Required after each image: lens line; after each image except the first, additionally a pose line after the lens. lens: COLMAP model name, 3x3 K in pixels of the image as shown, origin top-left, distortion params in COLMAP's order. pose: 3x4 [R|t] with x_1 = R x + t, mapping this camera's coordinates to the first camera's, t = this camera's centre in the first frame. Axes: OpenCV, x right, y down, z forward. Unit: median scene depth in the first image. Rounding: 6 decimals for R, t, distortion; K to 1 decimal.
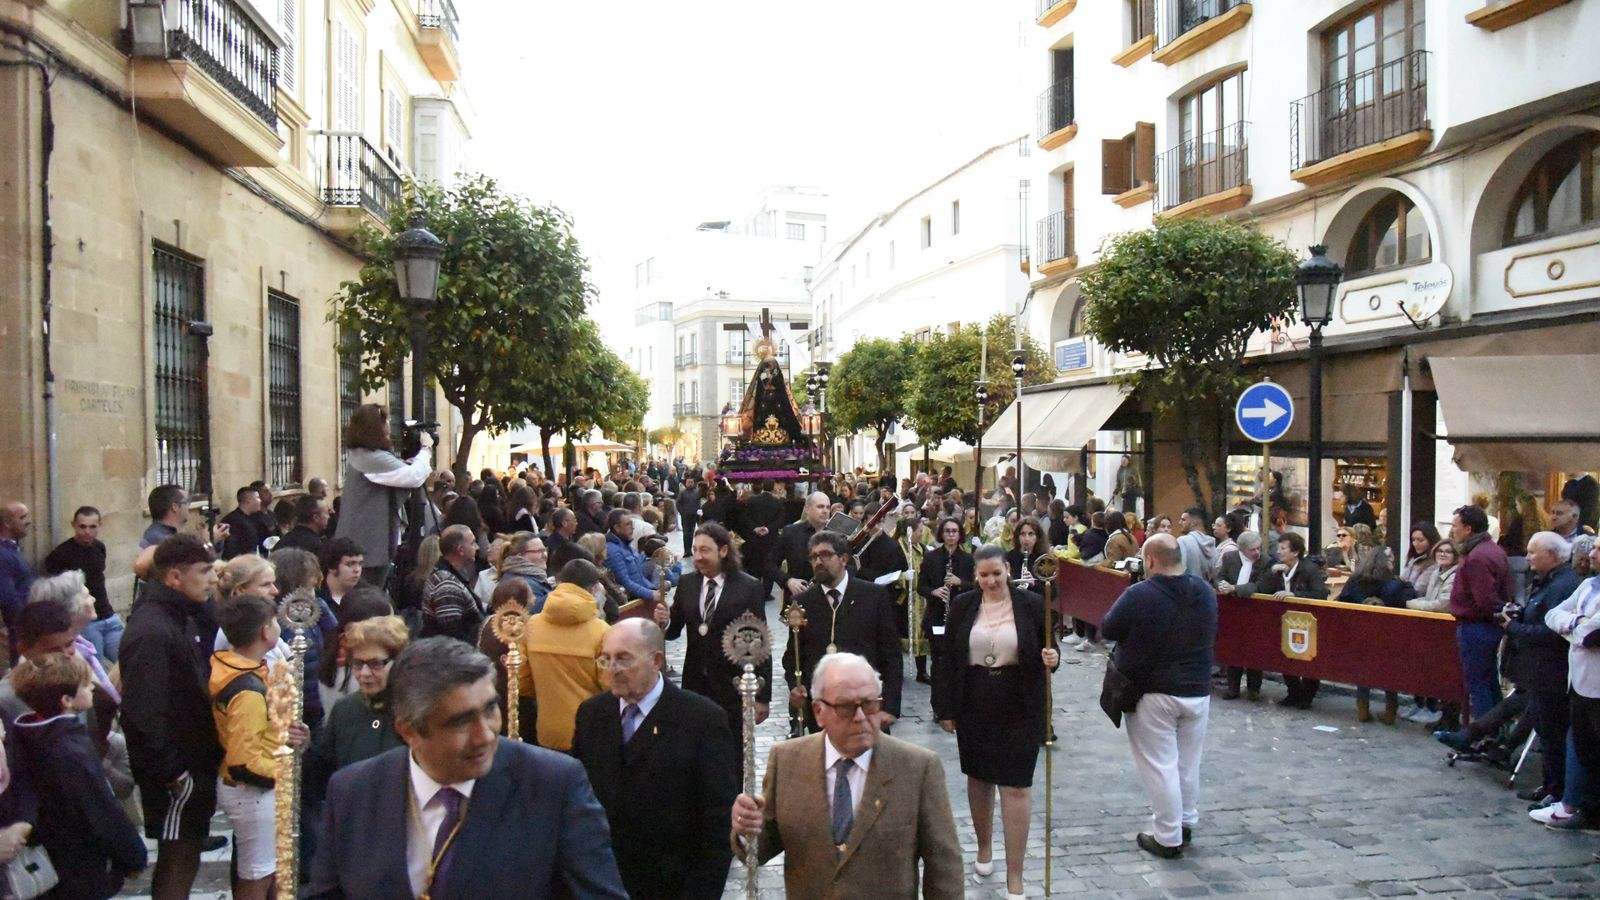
lens RADIAL K [[1080.4, 0, 801.3], [0, 1080.4, 486.2], [0, 0, 1]] dist [-0.050866, 0.000287]
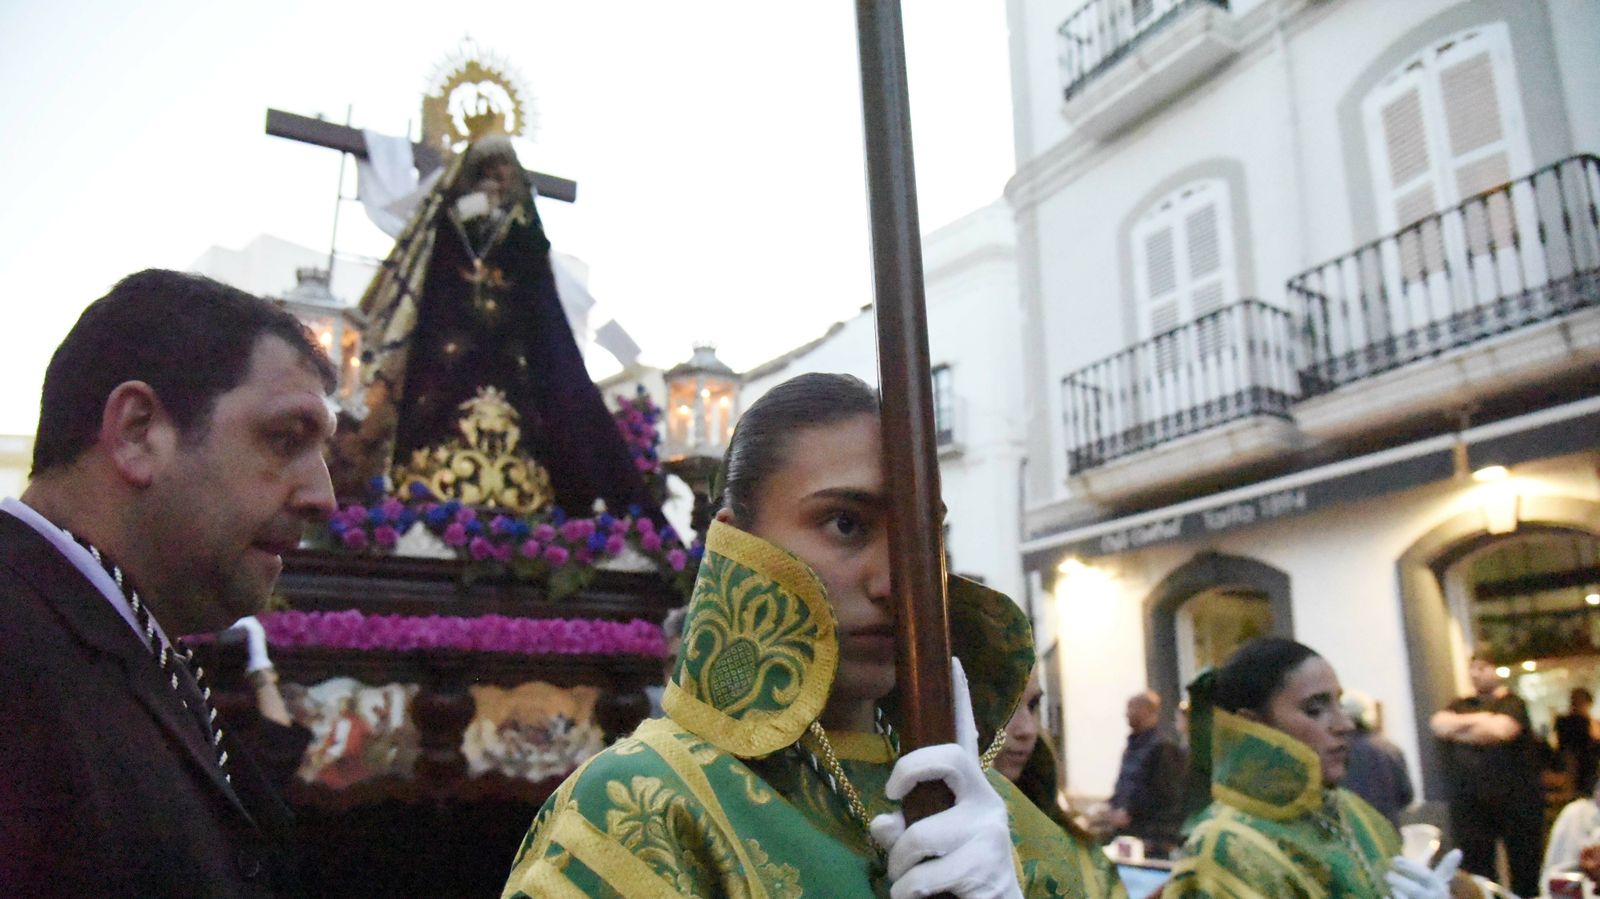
lens RADIAL K [[1028.0, 0, 802.3], [0, 1028.0, 548.4], [0, 0, 1]] dist [-0.063935, 0.000039]
pose [[0.887229, 0.079728, 0.454388, -0.064186], [0.026313, 0.974604, -0.222384, 0.013373], [-0.460578, 0.209262, 0.862599, 0.816650]]
